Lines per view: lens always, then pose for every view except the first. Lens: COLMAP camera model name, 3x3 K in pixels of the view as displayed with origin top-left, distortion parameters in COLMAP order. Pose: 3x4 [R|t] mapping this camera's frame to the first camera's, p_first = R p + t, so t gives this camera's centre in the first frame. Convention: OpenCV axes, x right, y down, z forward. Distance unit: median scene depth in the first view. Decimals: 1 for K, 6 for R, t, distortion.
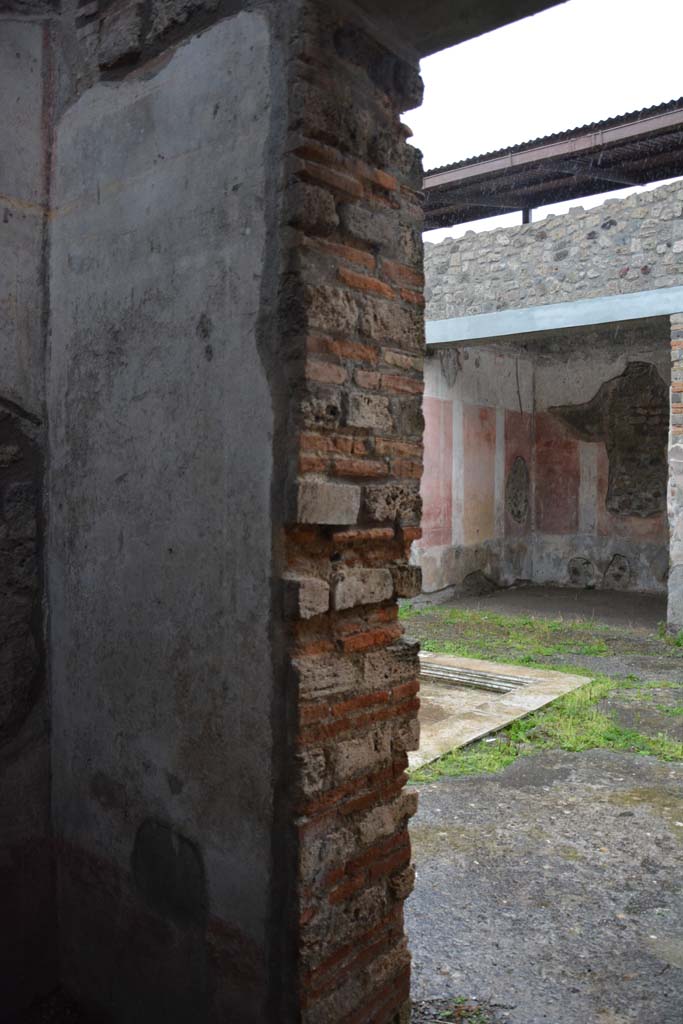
lens RADIAL K [[797.1, 0, 341.5], [0, 797.1, 512.0], [0, 0, 1]] dist [-0.164428, 0.123272]
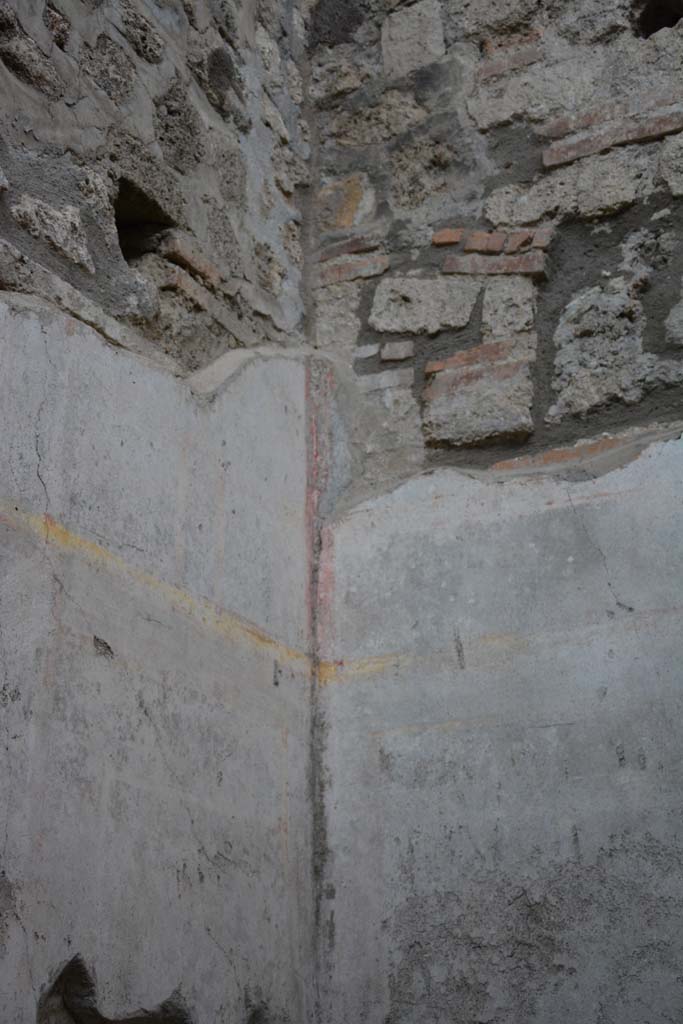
lens RADIAL K [[1503.4, 0, 341.5], [0, 1503.4, 512.0], [0, 0, 1]] dist [0.103552, 0.528469]
pose [[0.972117, 0.064204, 0.225535, -0.646044], [0.033473, 0.913946, -0.404454, -0.052325], [-0.232094, 0.400726, 0.886313, -0.024453]]
